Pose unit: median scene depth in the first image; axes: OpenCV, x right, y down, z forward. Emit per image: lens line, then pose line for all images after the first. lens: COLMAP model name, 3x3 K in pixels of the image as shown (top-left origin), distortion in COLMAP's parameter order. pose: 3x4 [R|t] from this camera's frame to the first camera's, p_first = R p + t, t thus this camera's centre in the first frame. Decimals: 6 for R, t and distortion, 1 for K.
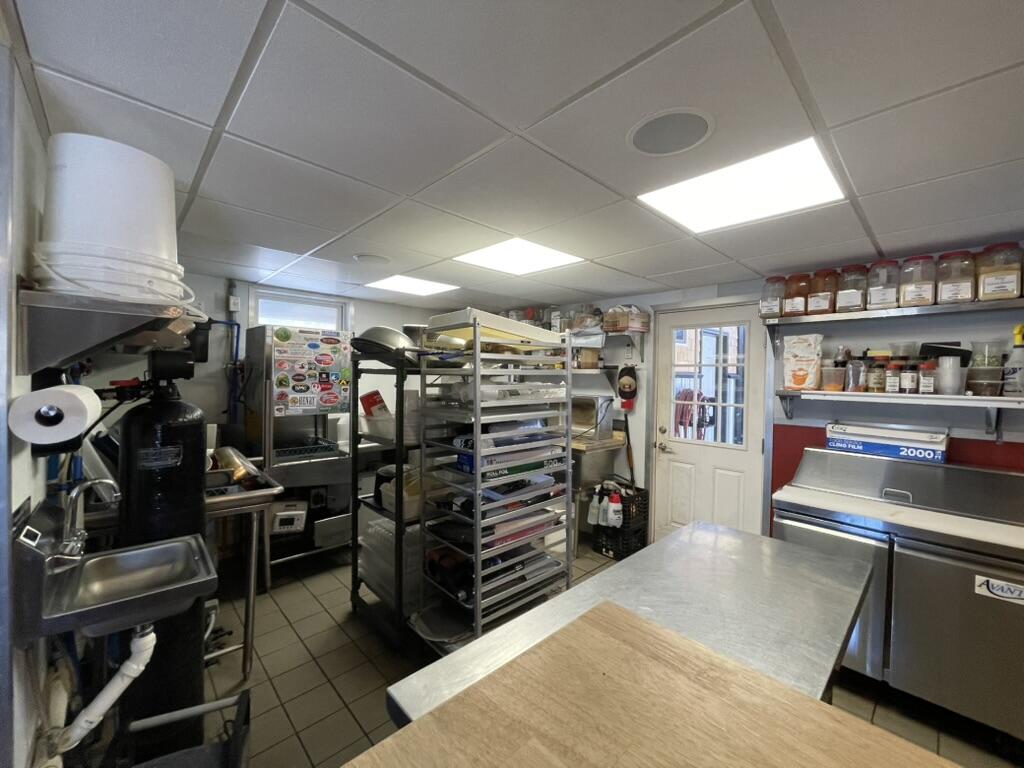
lens RADIAL K [[414.8, 0, 507.5], [0, 414.8, 380.5], [0, 0, 1]] dist [0.002461, -0.001634]
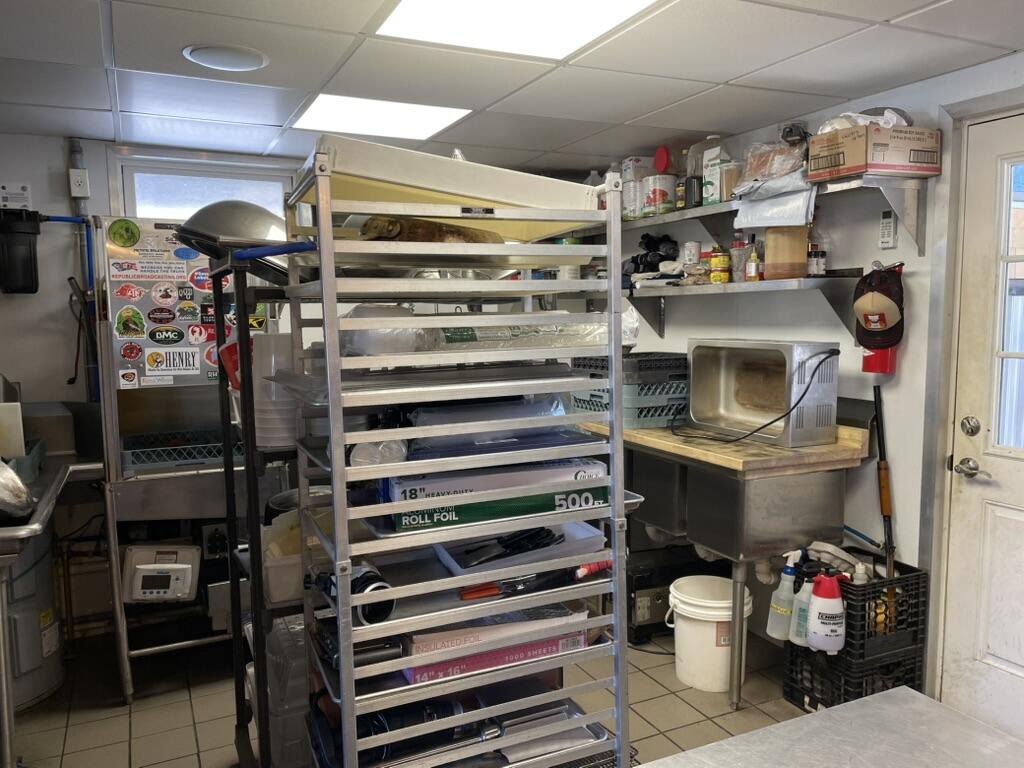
lens RADIAL K [[770.9, 0, 518.7], [0, 770.9, 393.6], [0, 0, 1]] dist [0.094527, -0.122542]
pose [[0.950994, 0.004337, -0.309178, 0.227087], [0.023847, 0.995895, 0.087321, 0.015553], [0.308287, -0.090414, 0.946987, 0.189434]]
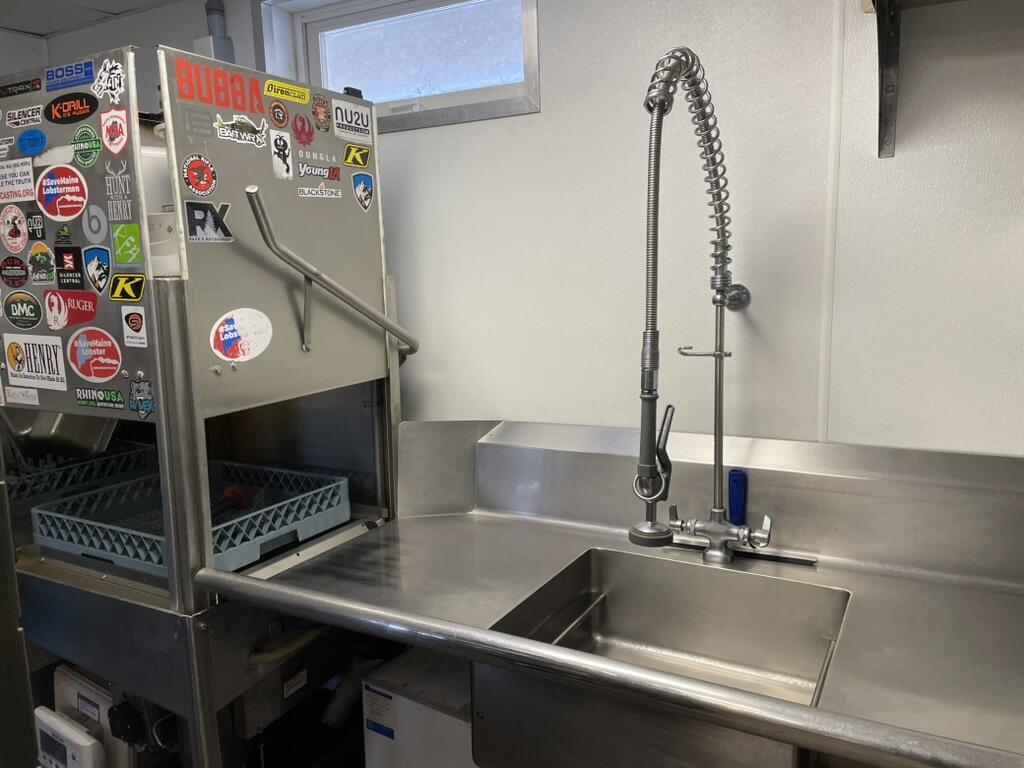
lens RADIAL K [[770.9, 0, 513.7], [0, 770.9, 382.8], [0, 0, 1]] dist [0.094527, -0.122542]
pose [[0.308219, 0.113116, -0.944566, 0.082364], [0.011594, 0.992385, 0.122626, 0.006095], [0.951245, -0.048747, 0.304561, 1.120710]]
